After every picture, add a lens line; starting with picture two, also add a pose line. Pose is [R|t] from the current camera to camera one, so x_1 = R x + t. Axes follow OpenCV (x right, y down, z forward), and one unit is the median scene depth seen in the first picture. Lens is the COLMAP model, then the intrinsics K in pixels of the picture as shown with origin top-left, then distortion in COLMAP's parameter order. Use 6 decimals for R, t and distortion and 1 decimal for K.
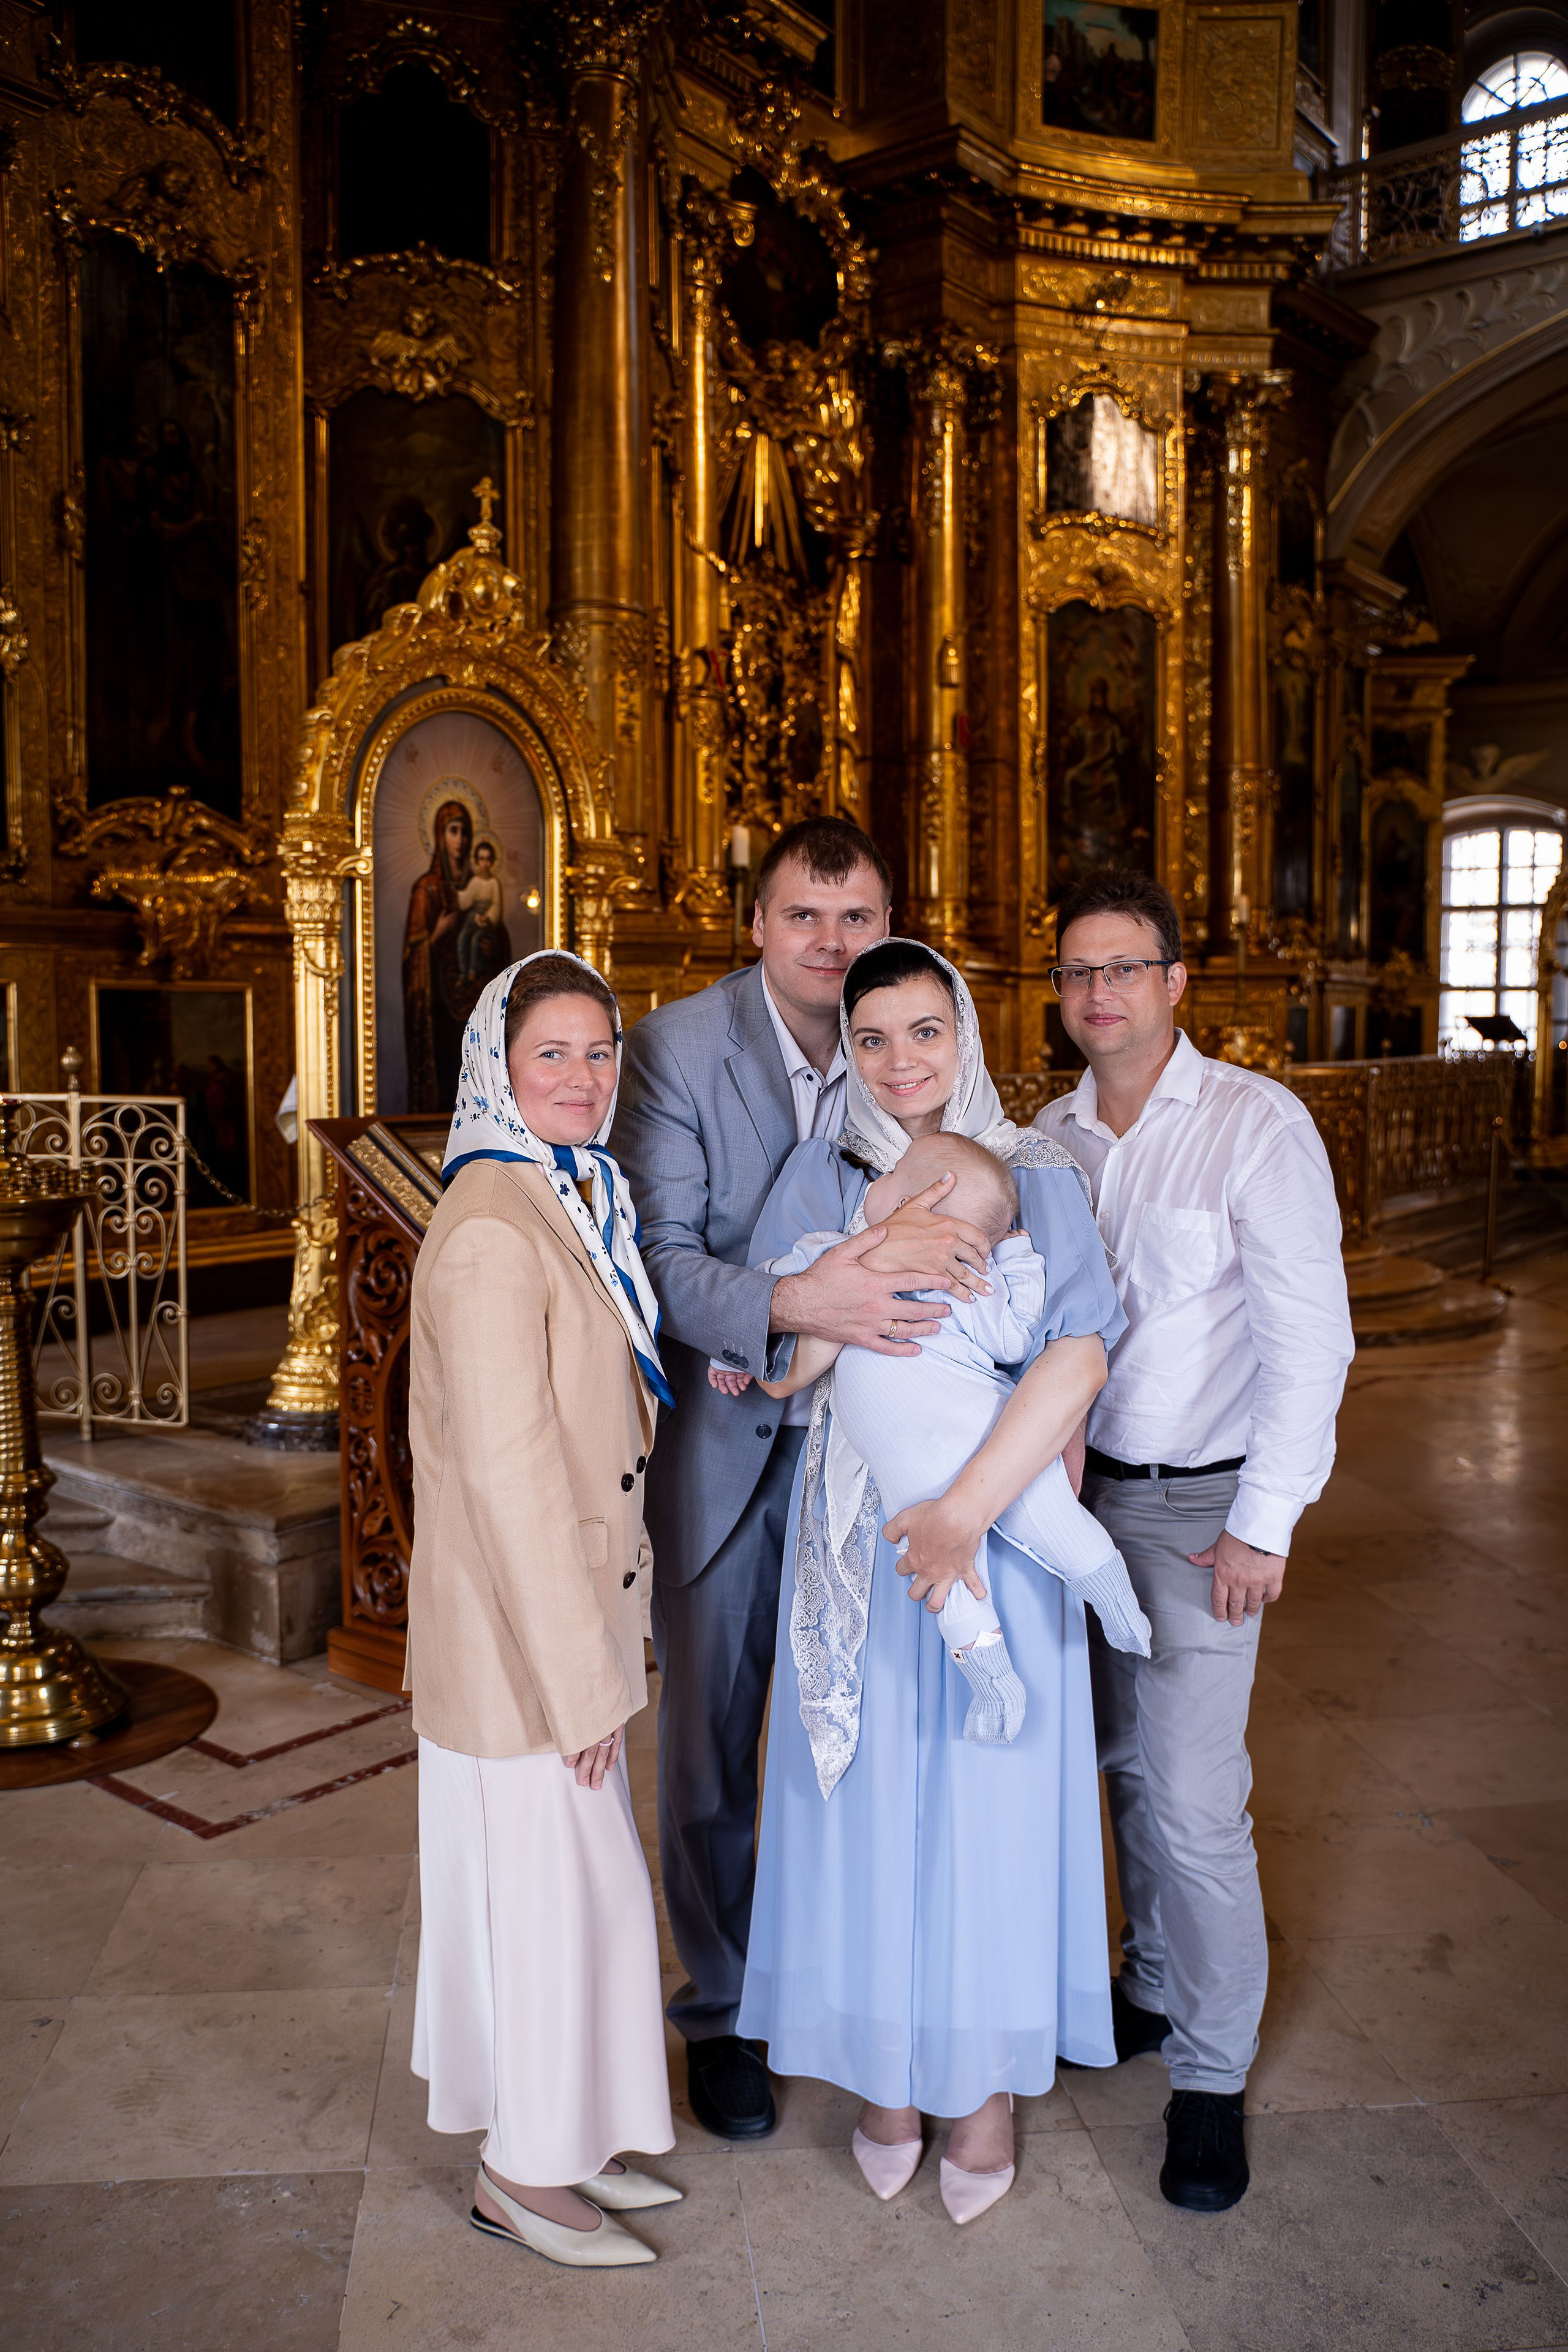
lens RADIAL K [[1840.6, 0, 784.0], [0, 1840.6, 1176.0], [0, 0, 1]] dist [-0.119265, 0.086249]
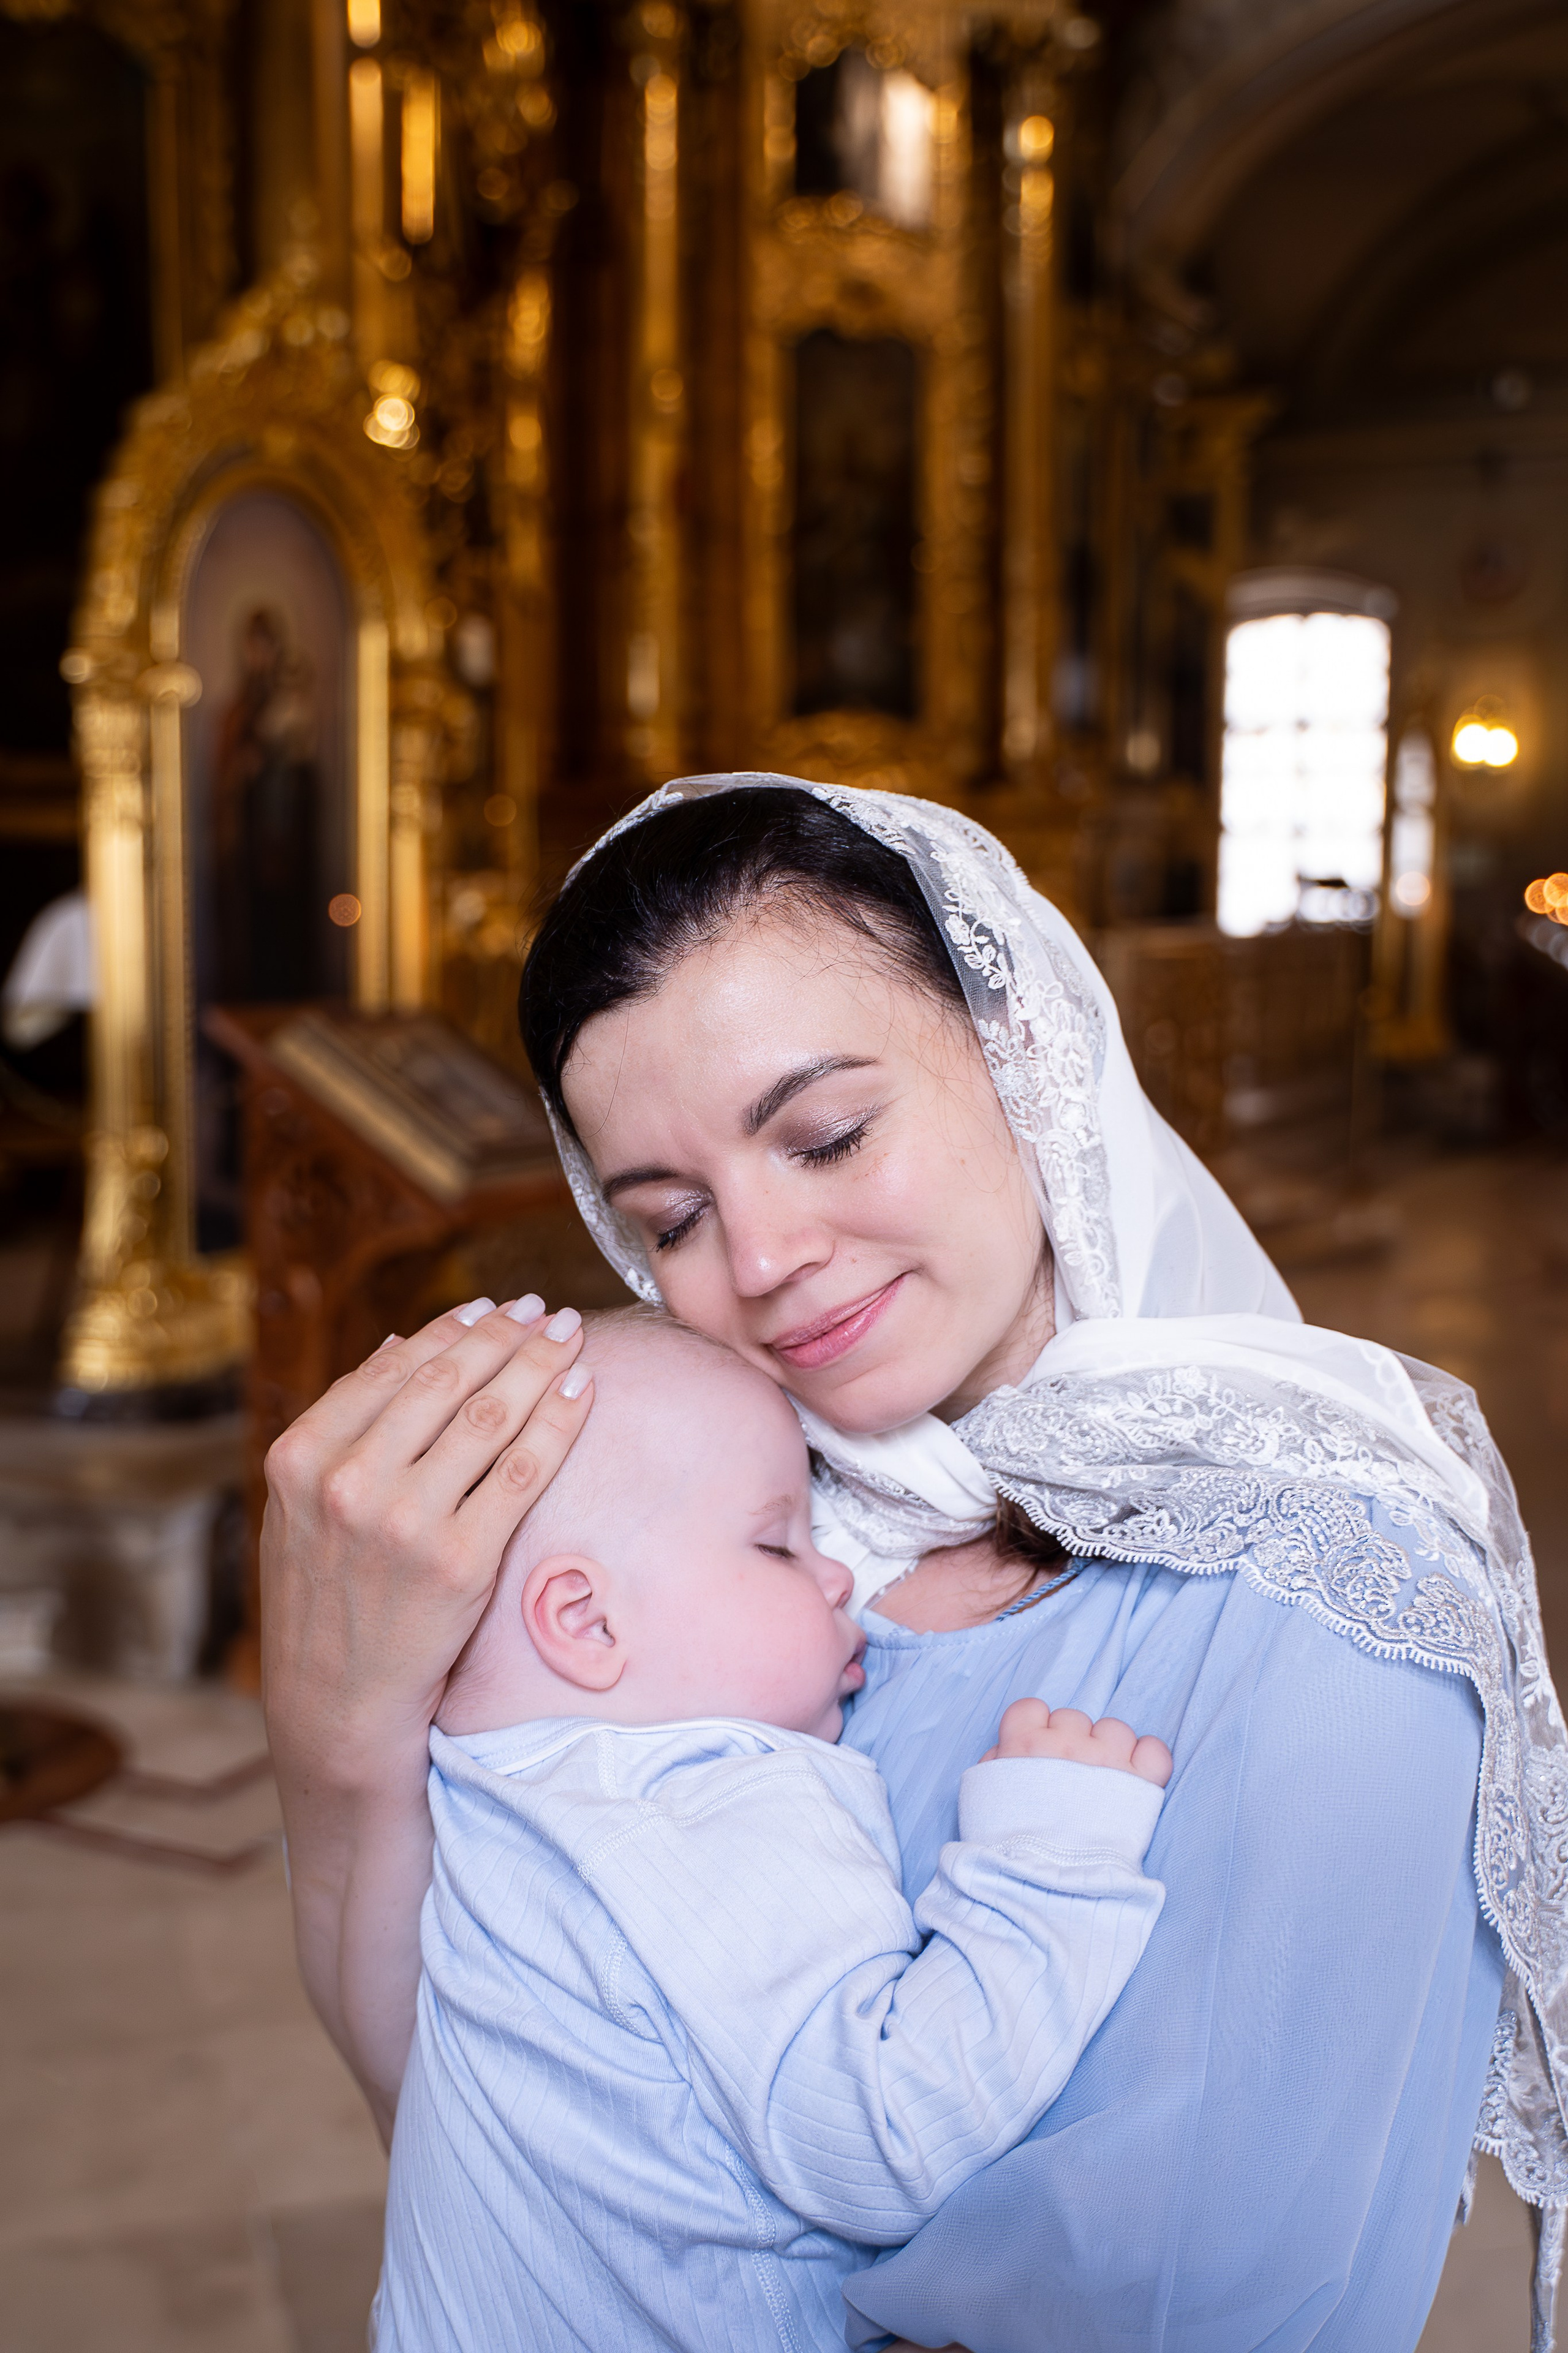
lens RADIAL K [[2550.5, 0, 733.2], [0, 2550.5, 1180.1], [0, 0, 1]] dist [-0.047530, -0.014130]
pose [[0.982470, -0.015438, 0.185780, -0.115849], [0.008002, 0.999139, 0.040708, -0.001088], [-0.186249, -0.038507, 0.981748, -0.073433]]
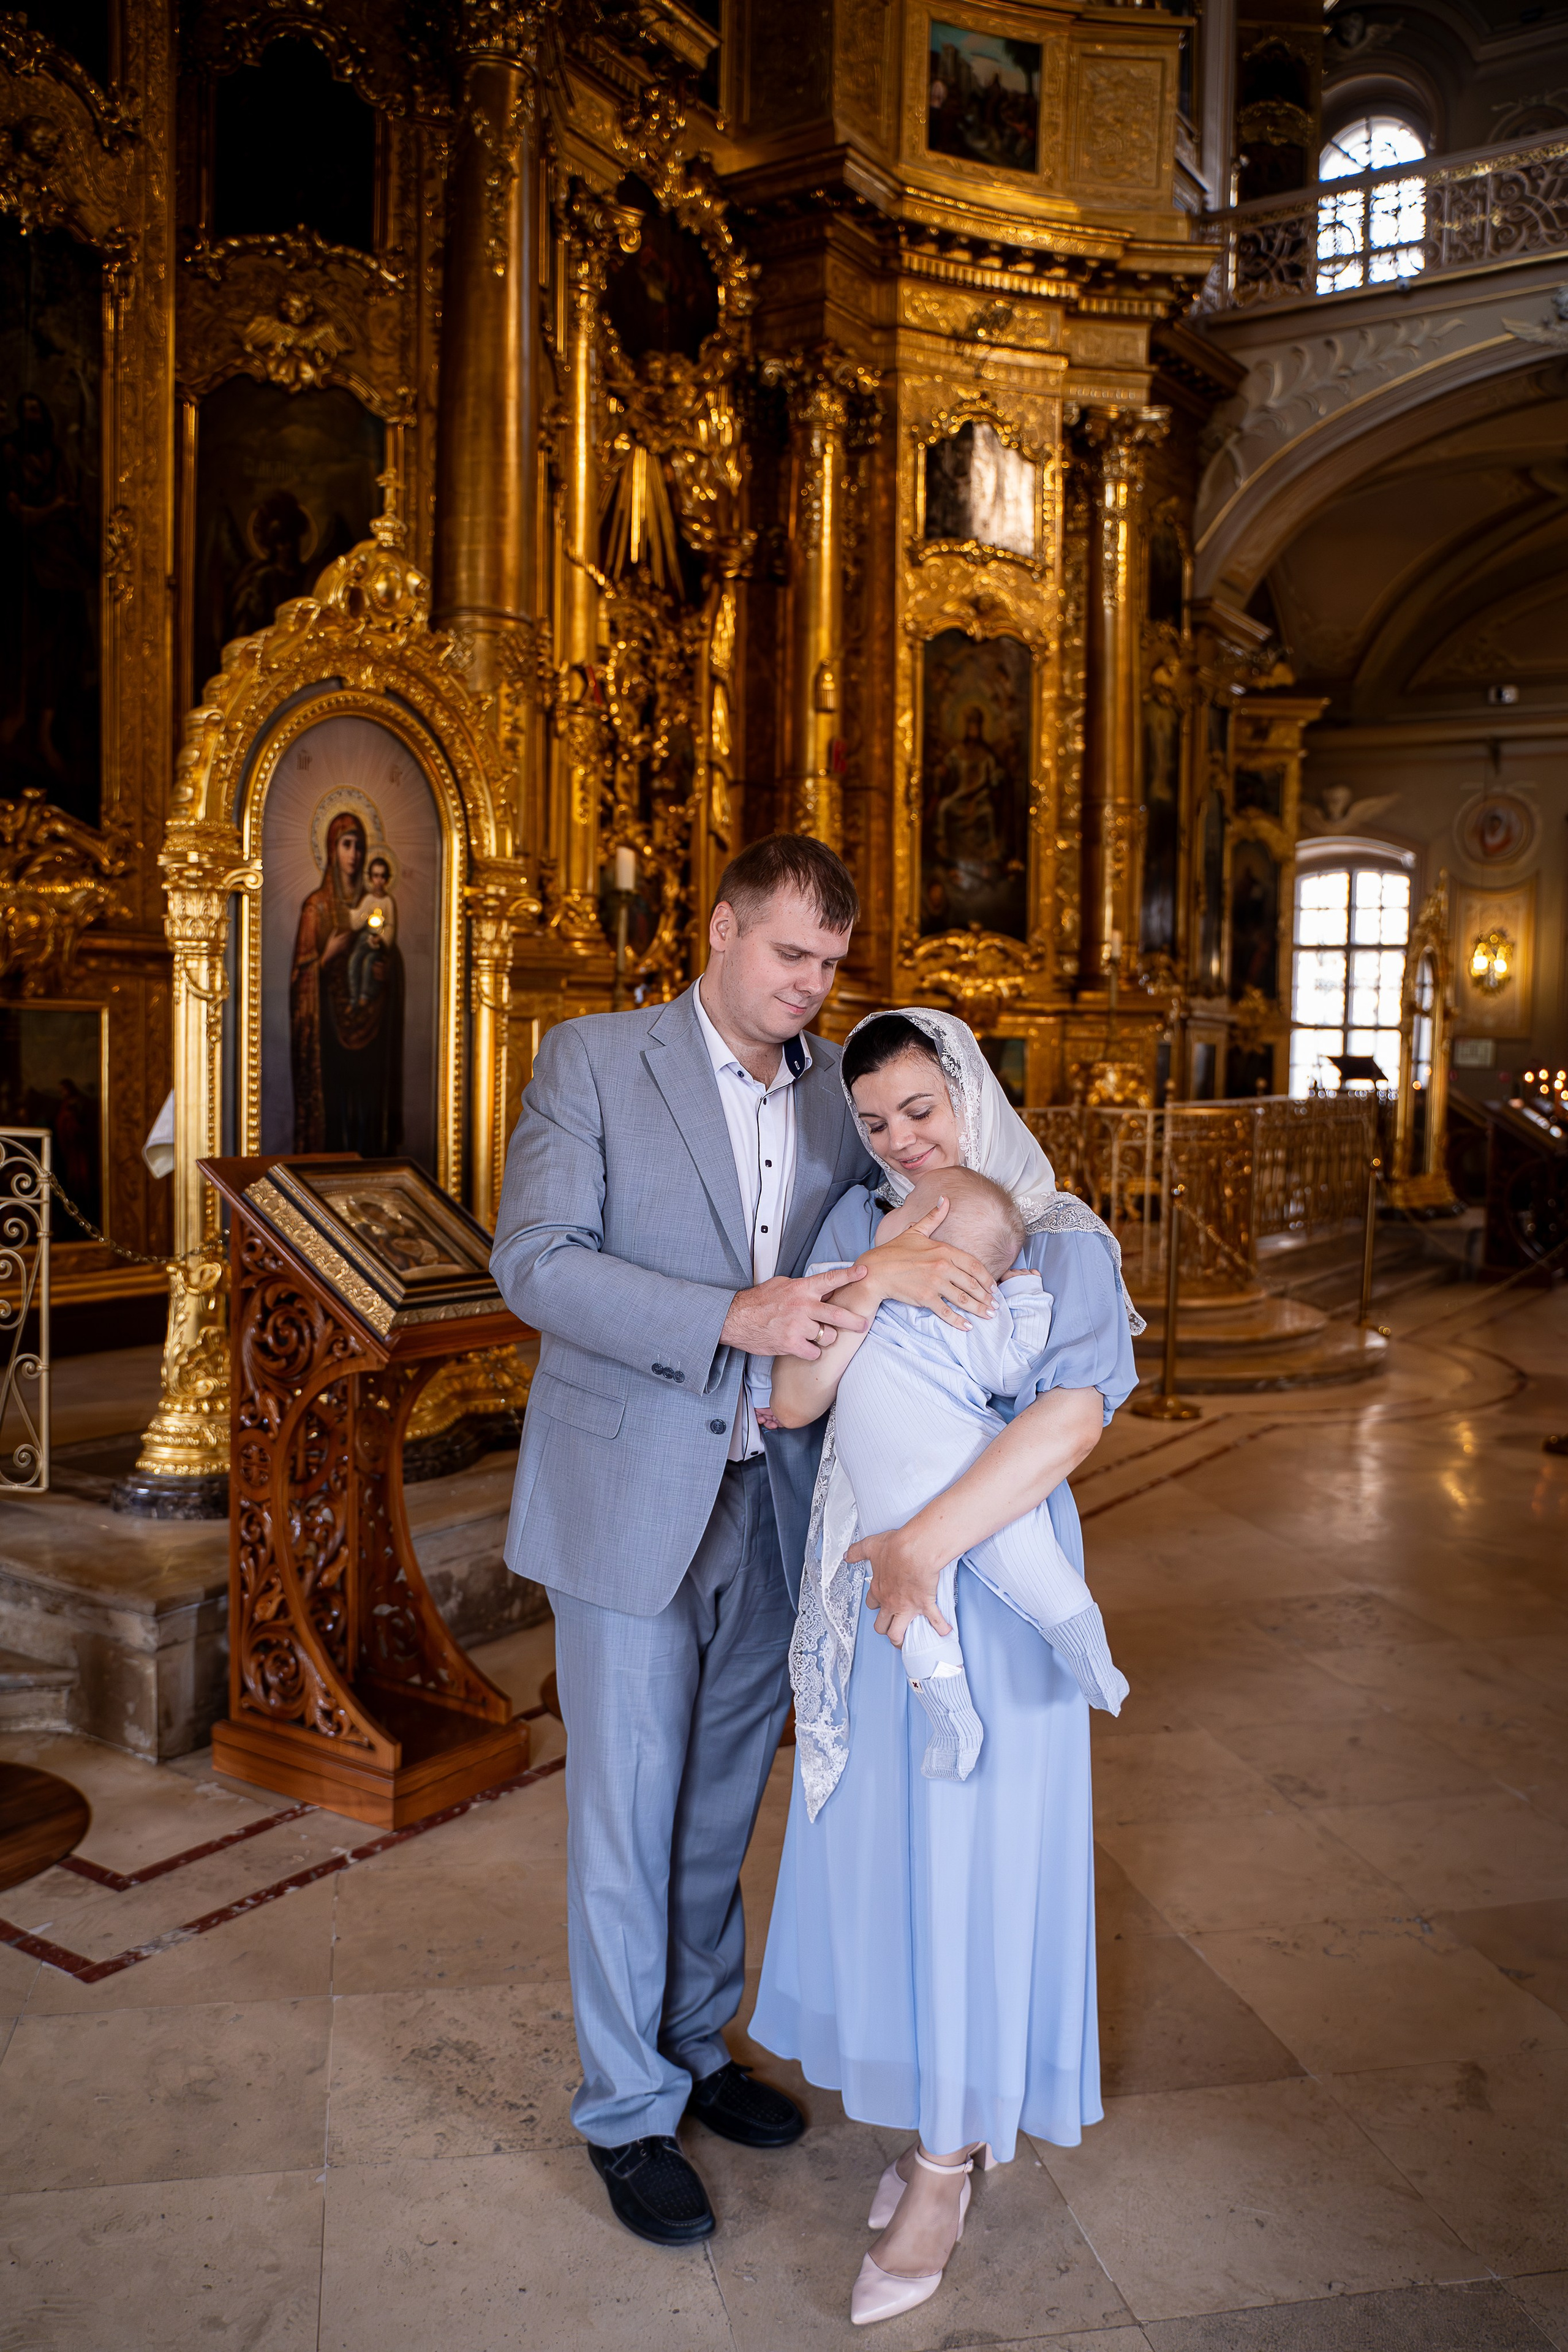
lens RADIAL K [[1840.6, 0, 784.0], [0, 1840.6, 1176.0], [0, 0, 1]] dist [-0.119265, 0.086249]
pose [[0.995709, 0.012251, 0.091722, -0.026464], [-0.010998, 0.999839, -0.014155, -0.006283], [-0.091881, 0.013085, 0.995684, 0.037640]]
